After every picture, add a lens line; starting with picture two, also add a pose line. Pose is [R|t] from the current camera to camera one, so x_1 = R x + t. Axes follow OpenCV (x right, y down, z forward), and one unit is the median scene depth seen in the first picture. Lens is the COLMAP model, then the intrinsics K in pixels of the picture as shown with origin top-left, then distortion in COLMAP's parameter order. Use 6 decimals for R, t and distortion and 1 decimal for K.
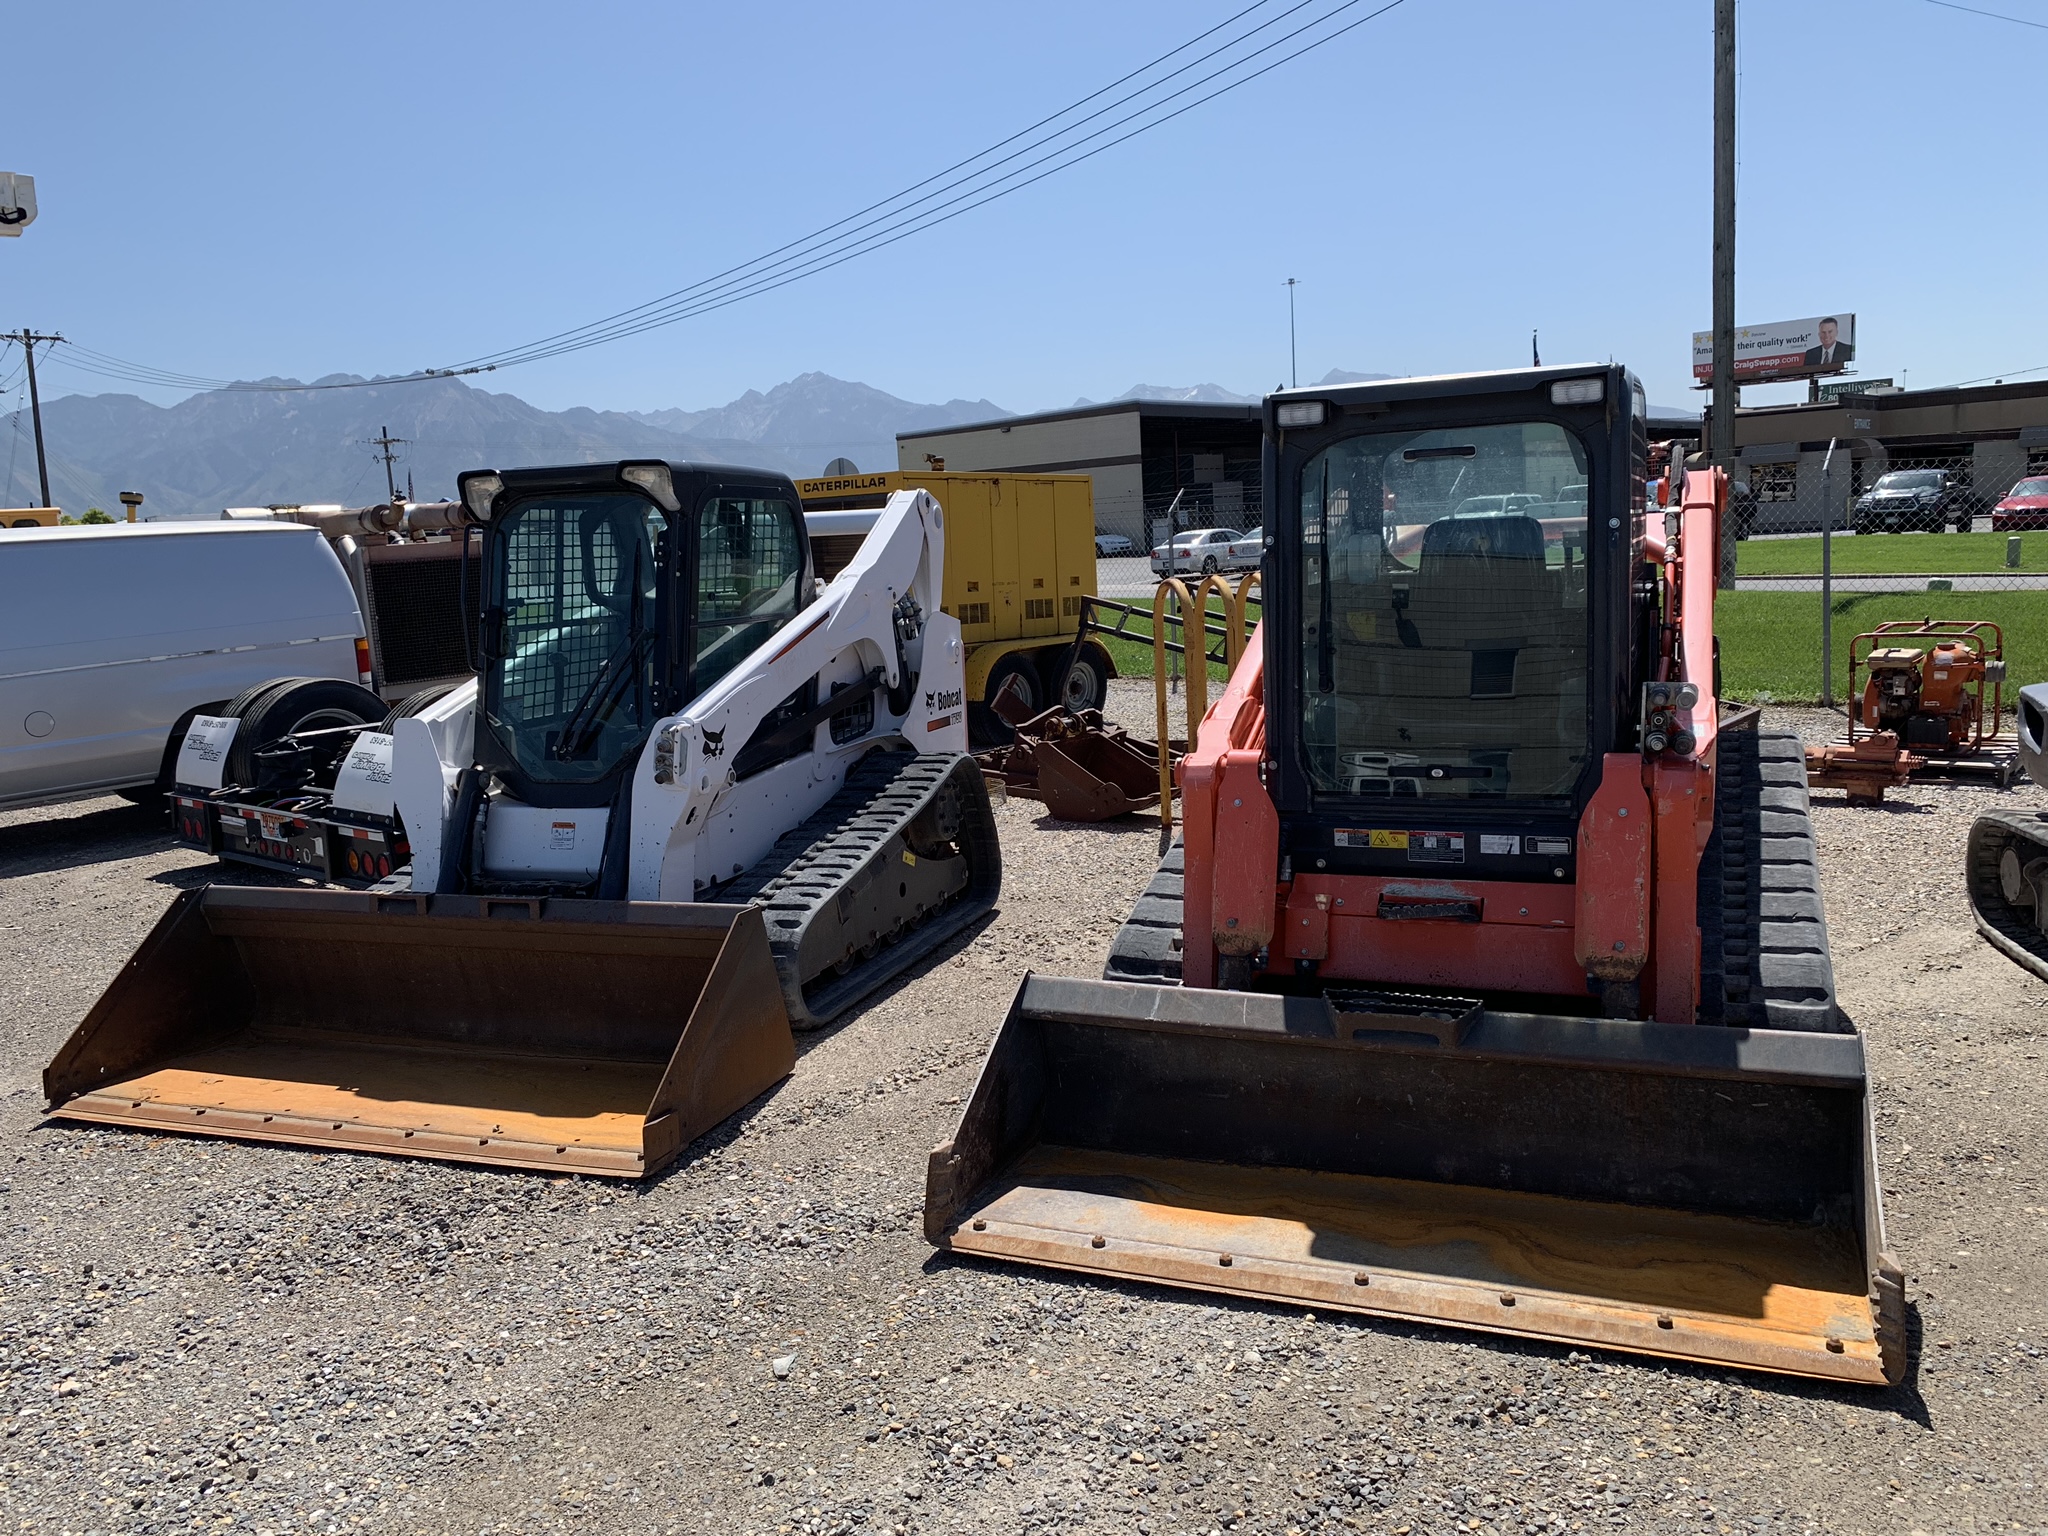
lens RADIAL K [[1581.1, 0, 1024.0], [0, 1581.1, 768.0], [0, 0, 1]] dist [0.117186, -0.213975]
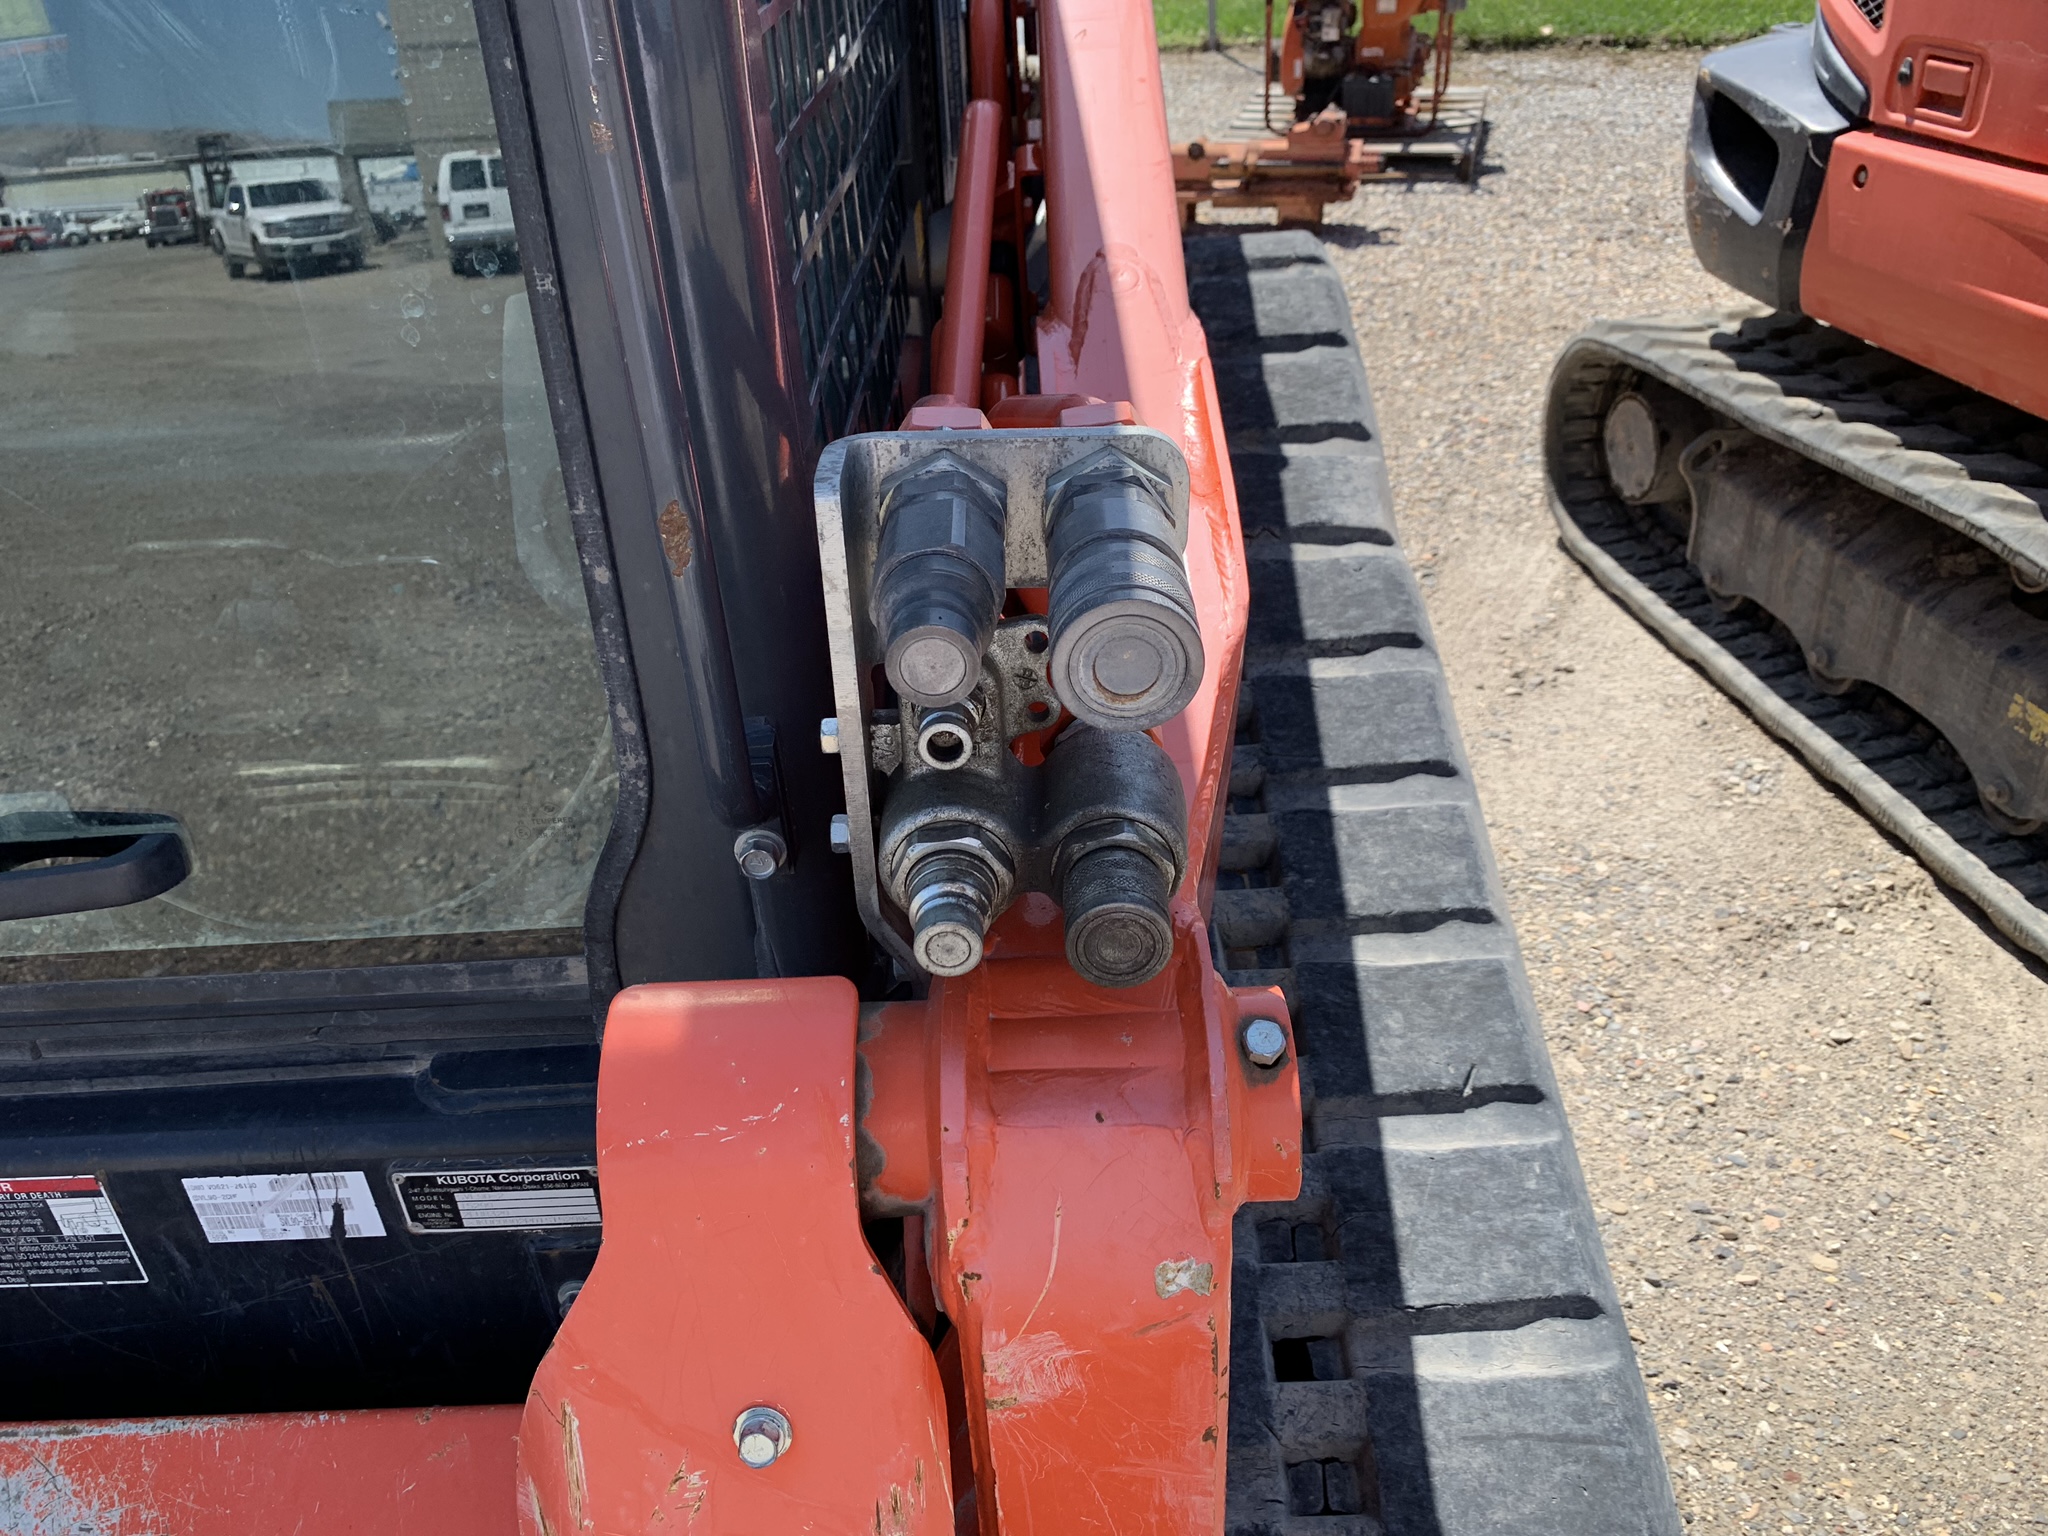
lens RADIAL K [[1570.1, 0, 1048.4], [0, 1570.1, 764.1], [0, 0, 1]] dist [0.004785, -0.003255]
pose [[0.919916, -0.204852, 0.334351, 0.263248], [0.060239, 0.916393, 0.395722, -0.059787], [-0.387461, -0.343890, 0.855344, 0.645654]]
